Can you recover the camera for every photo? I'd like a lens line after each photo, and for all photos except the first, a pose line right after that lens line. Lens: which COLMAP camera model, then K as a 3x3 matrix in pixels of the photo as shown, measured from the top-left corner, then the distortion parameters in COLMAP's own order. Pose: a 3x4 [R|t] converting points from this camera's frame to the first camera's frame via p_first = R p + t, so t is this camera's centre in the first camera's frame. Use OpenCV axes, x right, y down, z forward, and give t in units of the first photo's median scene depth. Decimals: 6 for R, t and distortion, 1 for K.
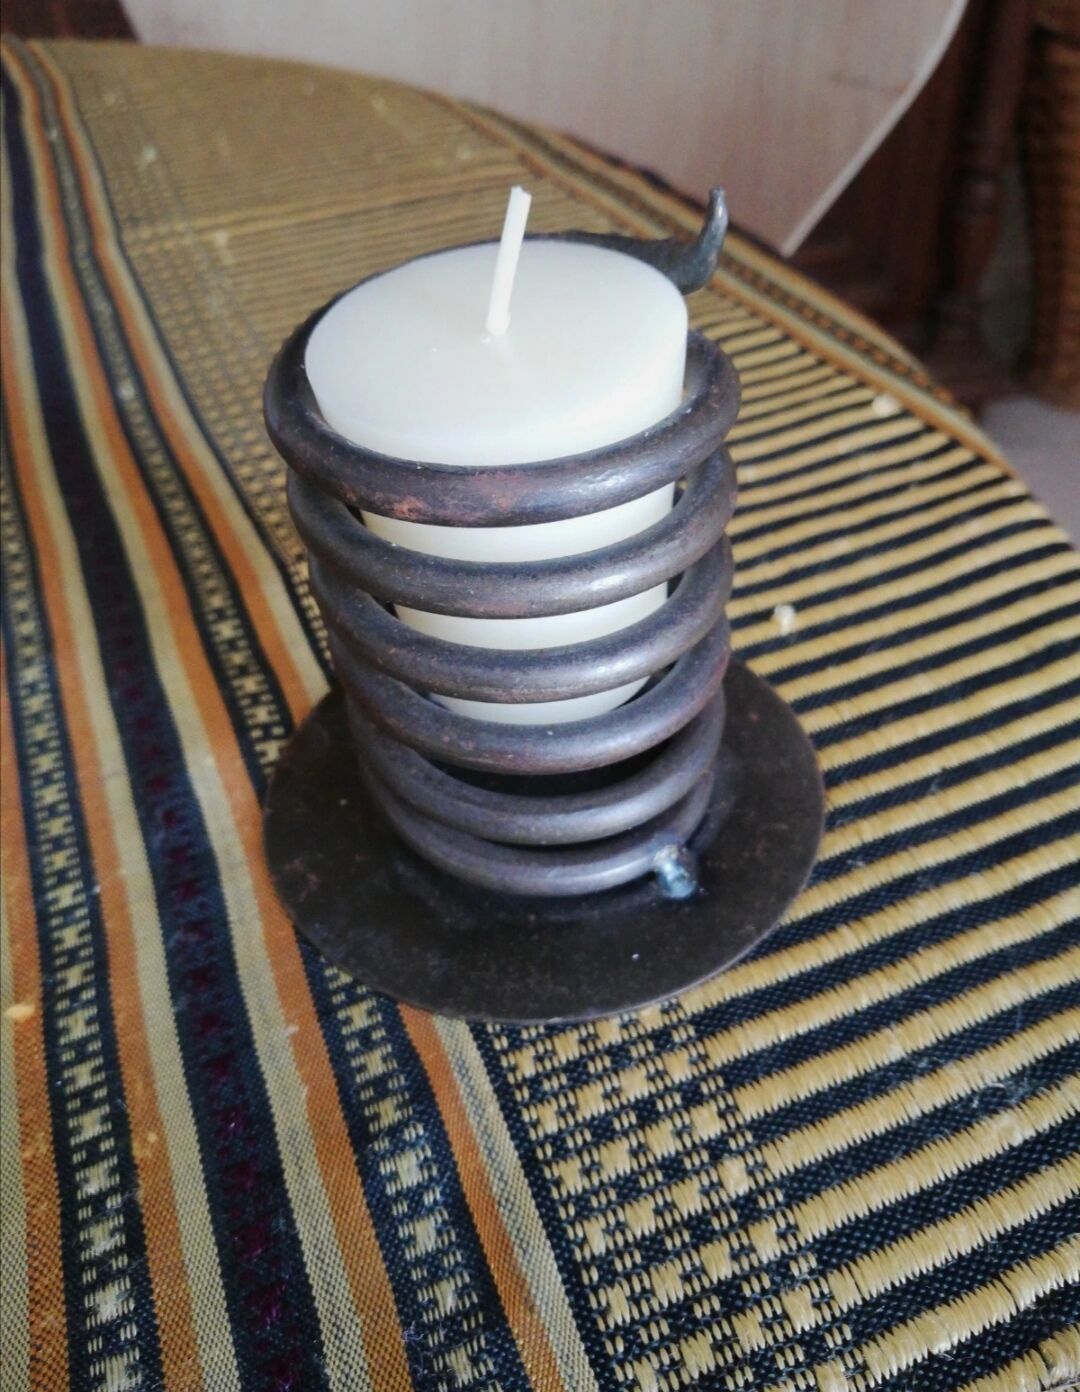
lens RADIAL K [[1115.6, 0, 539.8], [0, 1115.6, 707.3], [0, 0, 1]] dist [-0.024120, 0.005945]
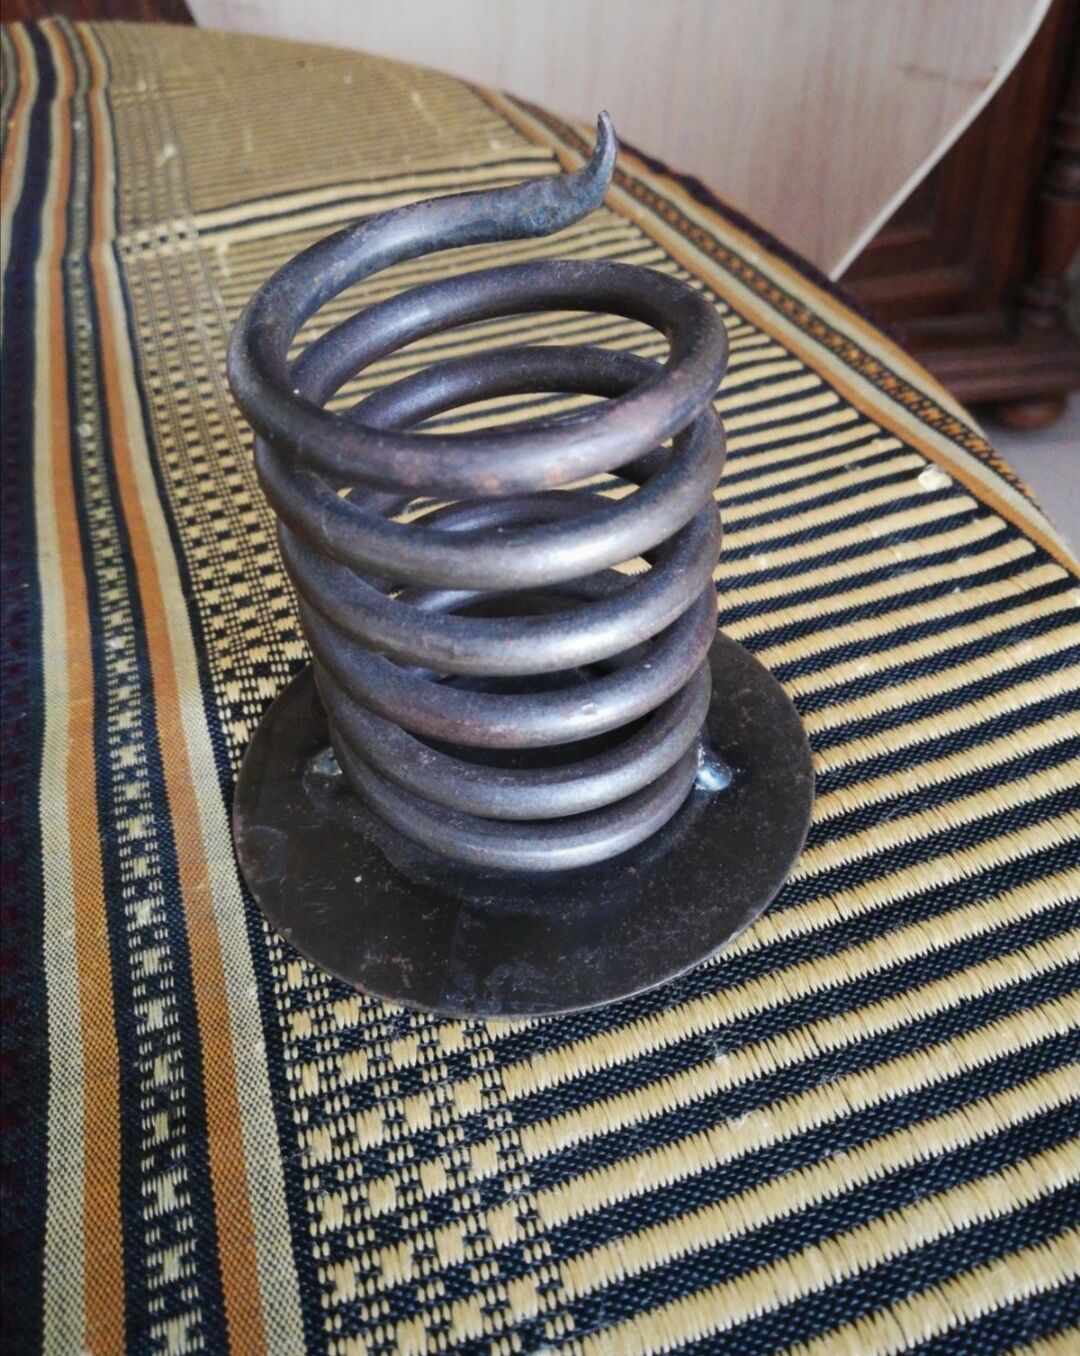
lens RADIAL K [[1102.8, 0, 535.3], [0, 1102.8, 672.5], [0, 0, 1]] dist [-0.018626, -0.018371]
pose [[0.997070, 0.041692, -0.064128, 0.107396], [-0.041492, 0.999129, 0.004448, -0.182655], [0.064258, -0.001775, 0.997932, 0.221012]]
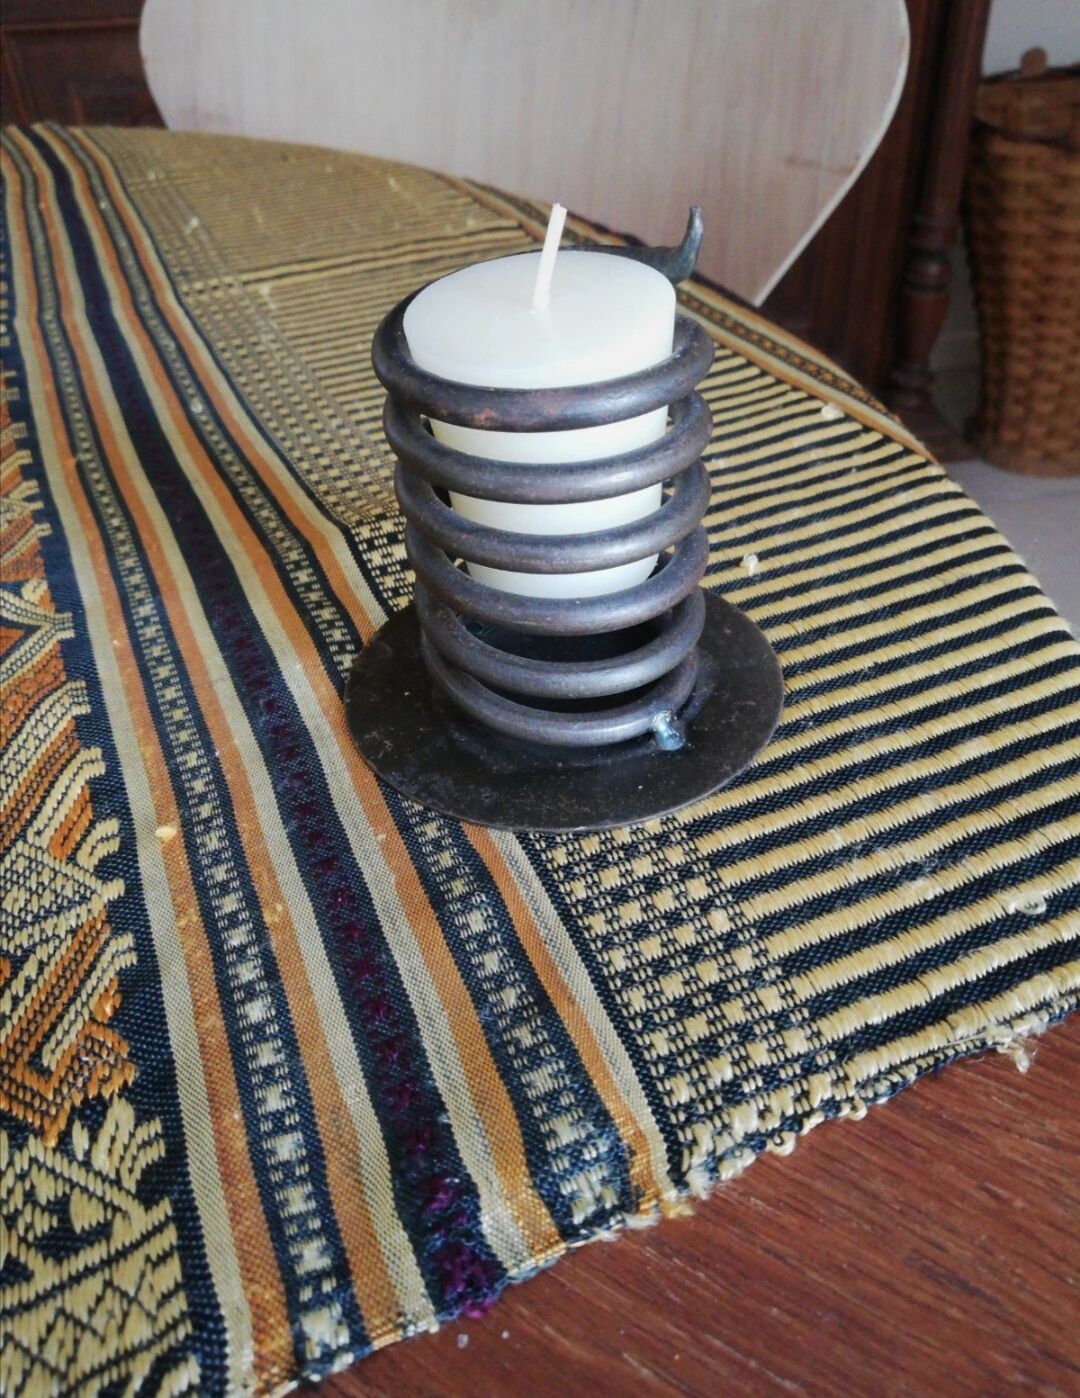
lens RADIAL K [[1081.1, 0, 538.7], [0, 1081.1, 705.9], [0, 0, 1]] dist [0.035941, -0.043314]
pose [[0.999812, -0.006368, 0.018319, -0.052981], [0.007507, 0.998000, -0.062773, 0.194471], [-0.017883, 0.062899, 0.997860, -0.257896]]
